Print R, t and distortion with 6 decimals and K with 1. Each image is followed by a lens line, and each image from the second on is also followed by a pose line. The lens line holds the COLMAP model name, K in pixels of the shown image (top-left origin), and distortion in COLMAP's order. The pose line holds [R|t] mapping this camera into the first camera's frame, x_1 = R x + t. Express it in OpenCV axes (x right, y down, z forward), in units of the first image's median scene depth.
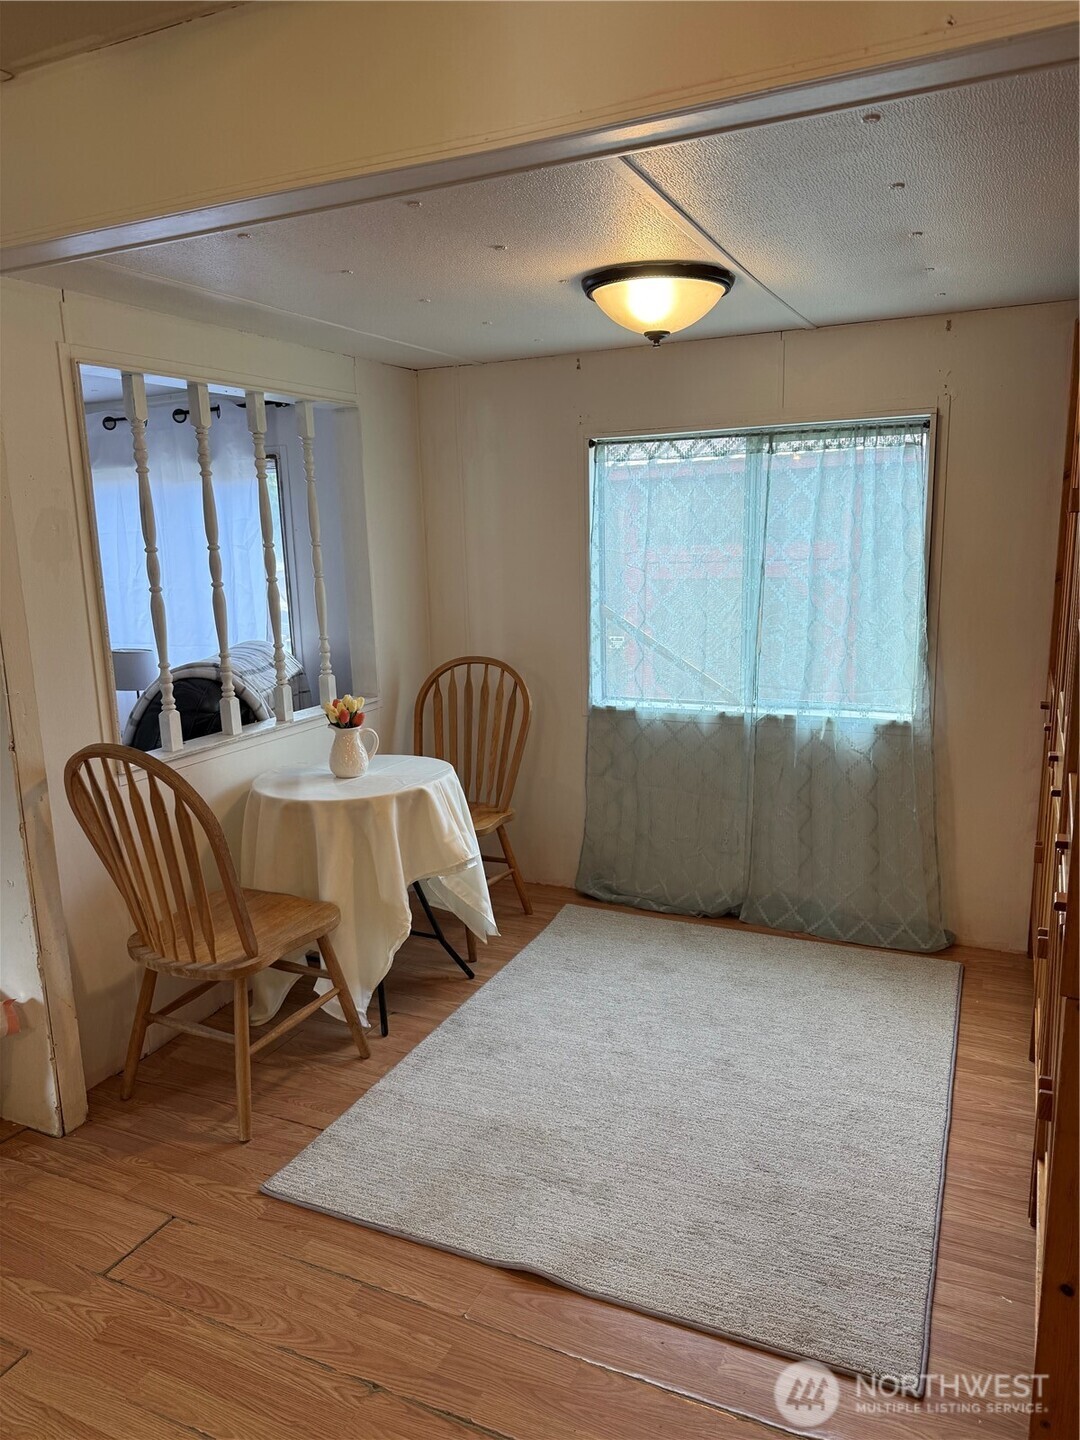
lens RADIAL K [[982.0, 0, 550.2], [0, 982.0, 718.7], [0, 0, 1]] dist [0.110465, -0.209959]
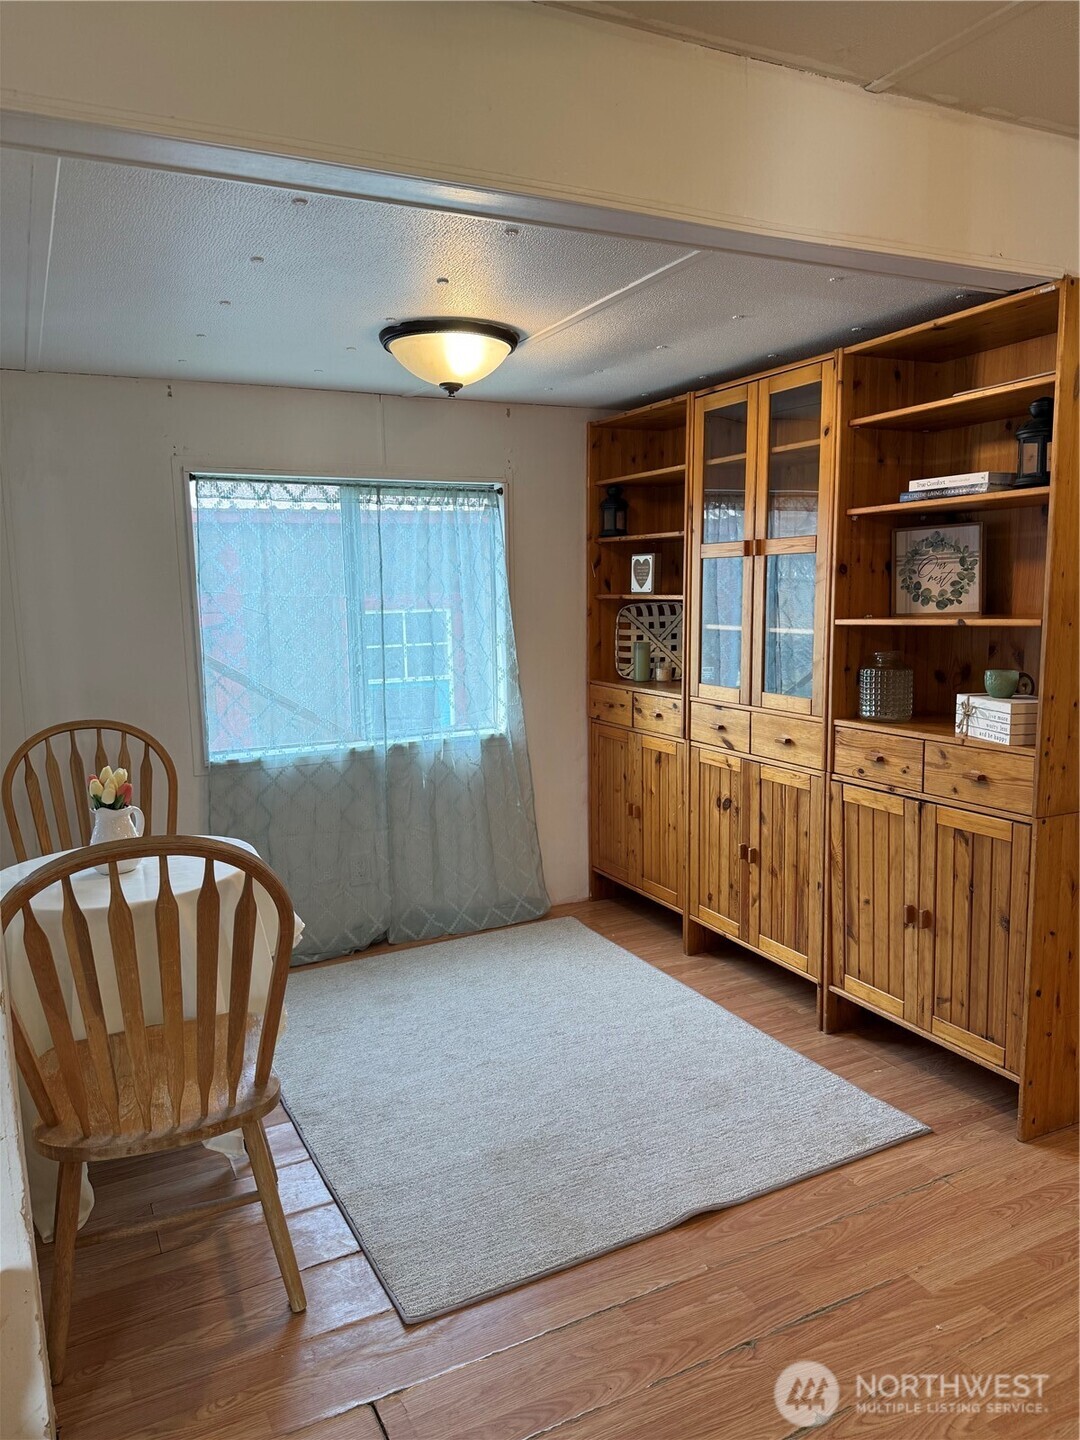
lens RADIAL K [[982.0, 0, 550.2], [0, 982.0, 718.7], [0, 0, 1]] dist [0.110465, -0.209959]
pose [[0.611053, -0.100104, 0.785235, -0.522016], [0.143503, 0.989544, 0.014478, -0.023393], [-0.778473, 0.103837, 0.619029, 0.202060]]
